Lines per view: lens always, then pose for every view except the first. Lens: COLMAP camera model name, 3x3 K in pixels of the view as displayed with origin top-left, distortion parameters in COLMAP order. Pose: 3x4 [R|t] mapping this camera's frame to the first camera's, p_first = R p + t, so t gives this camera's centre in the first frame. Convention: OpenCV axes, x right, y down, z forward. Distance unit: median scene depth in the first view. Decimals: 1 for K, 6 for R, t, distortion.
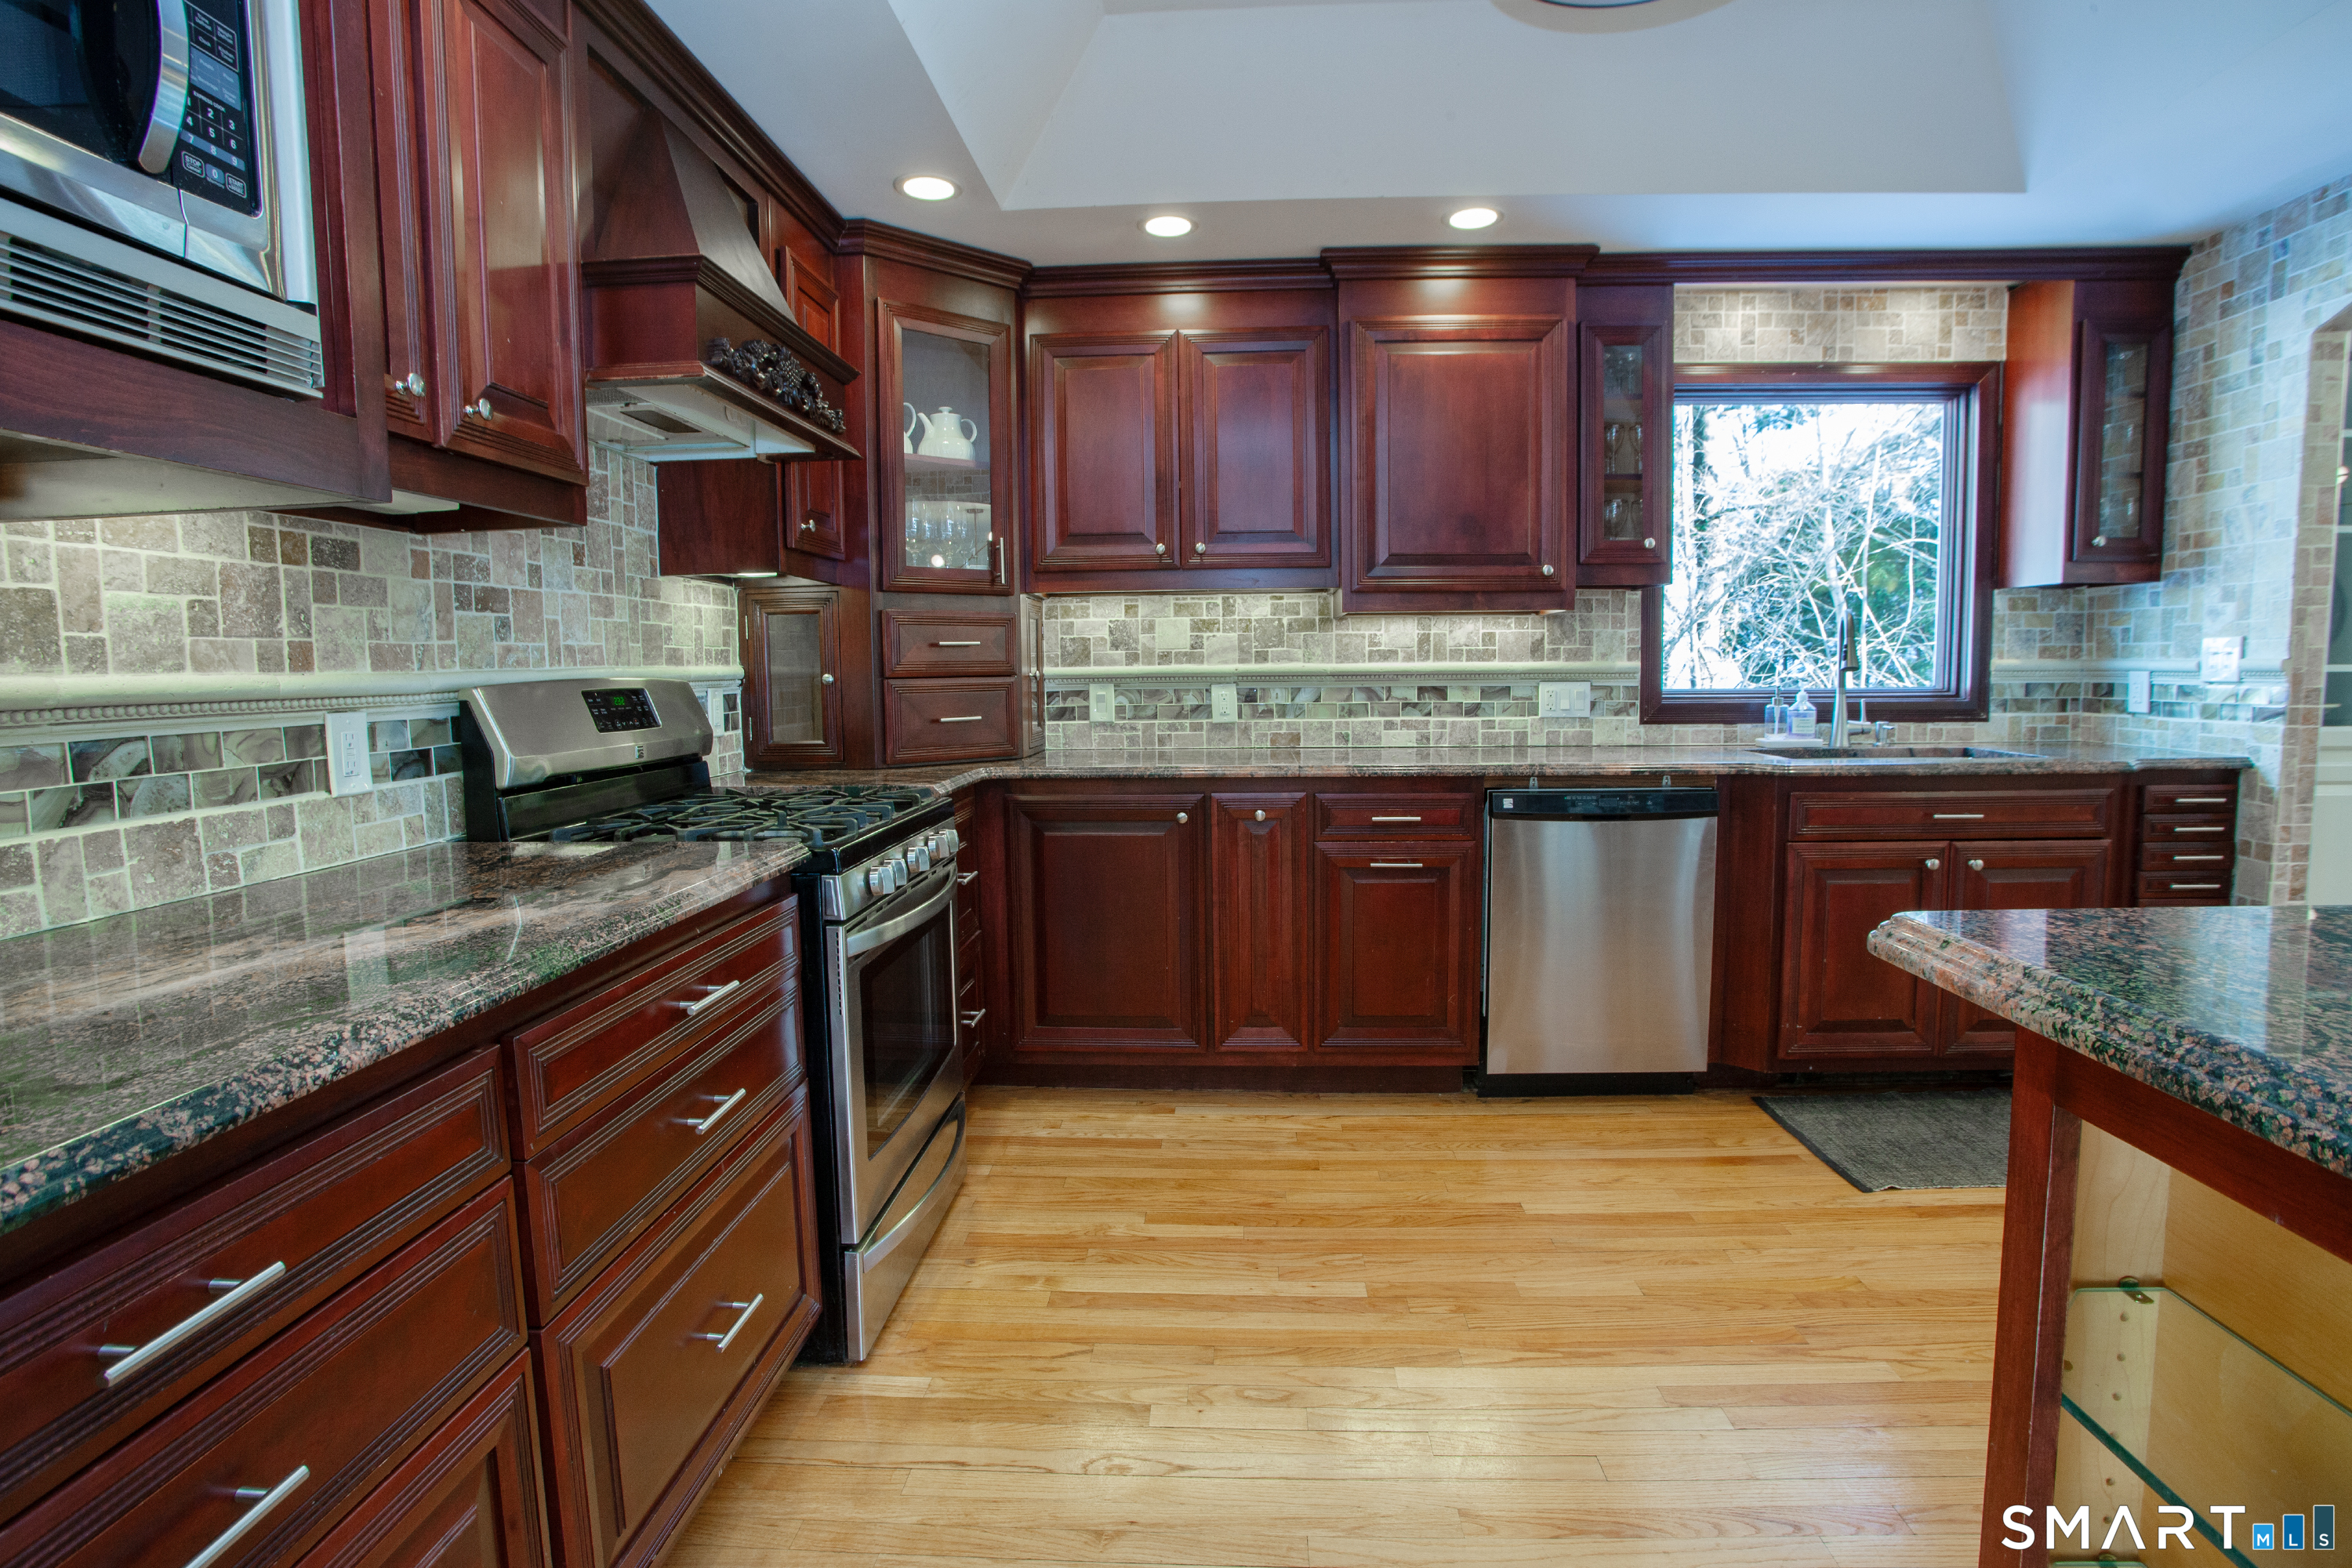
lens RADIAL K [[1156.5, 0, 1183.7], [0, 1156.5, 767.2], [0, 0, 1]] dist [-0.085632, 0.037122]
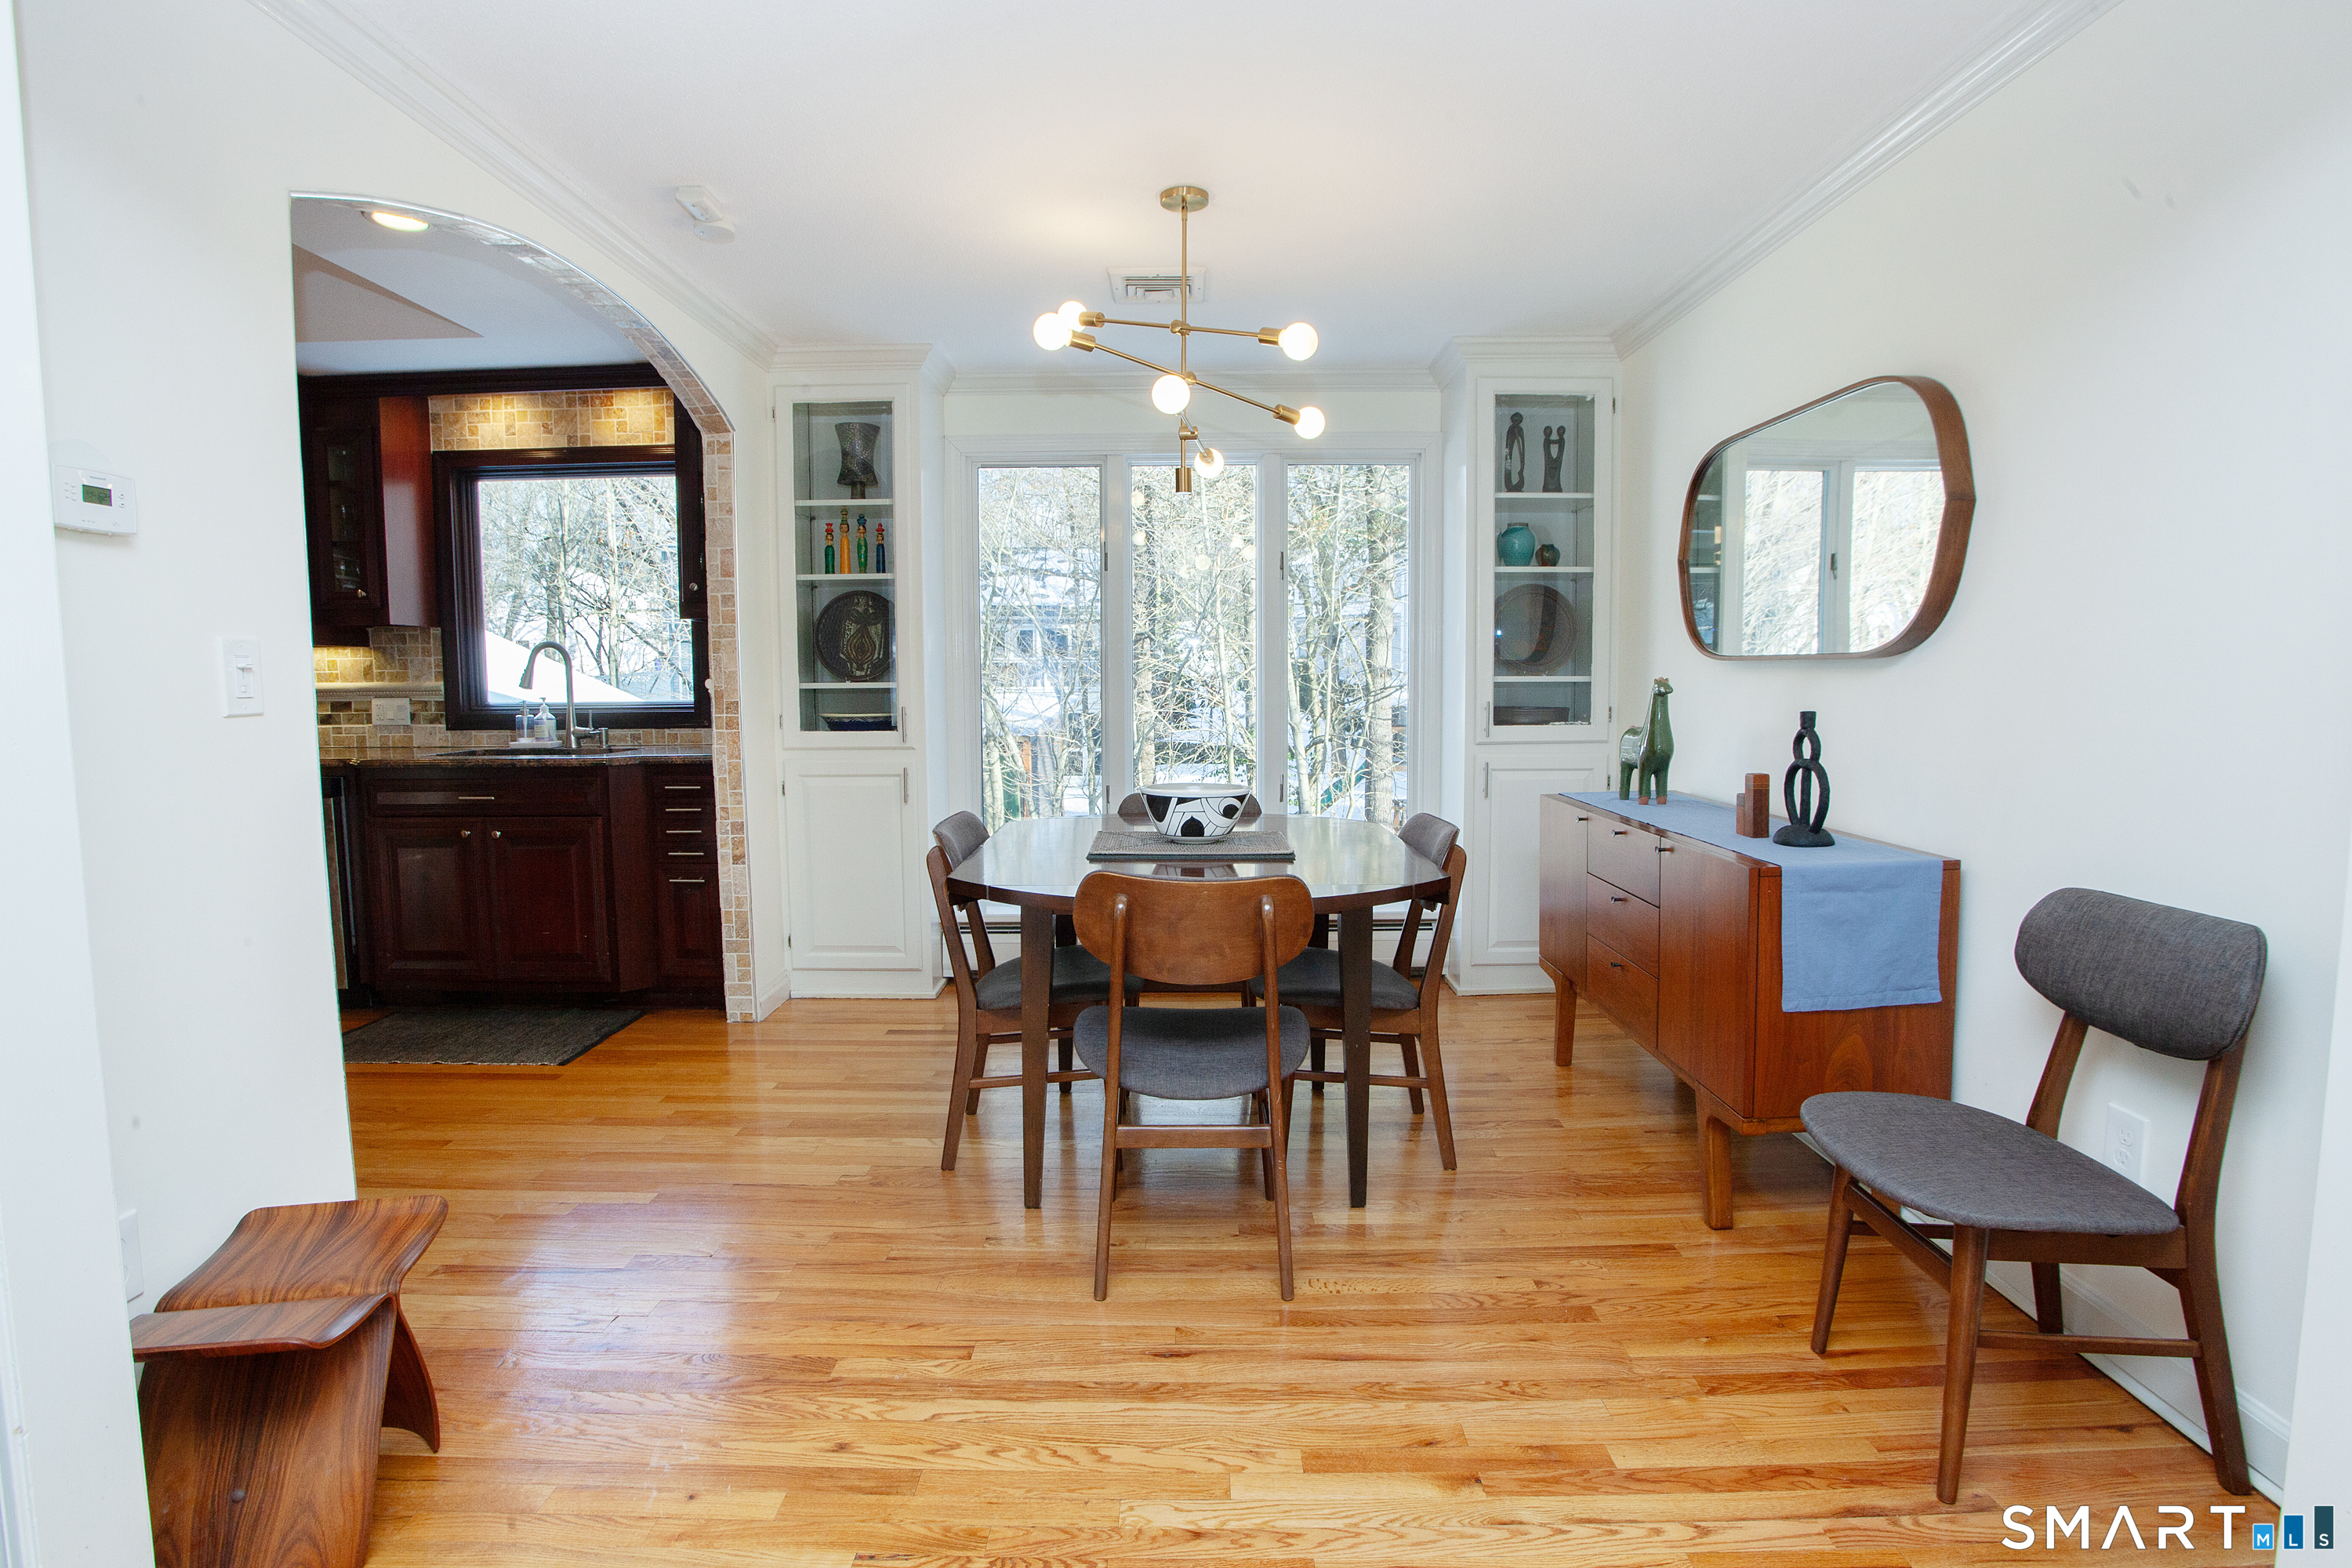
lens RADIAL K [[1156.5, 0, 1183.7], [0, 1156.5, 767.2], [0, 0, 1]] dist [-0.085632, 0.037122]
pose [[0.999097, 0.002682, 0.042403, 1.185508], [-0.002603, 0.999995, -0.001915, 0.004329], [-0.042407, 0.001803, 0.999099, -0.305682]]
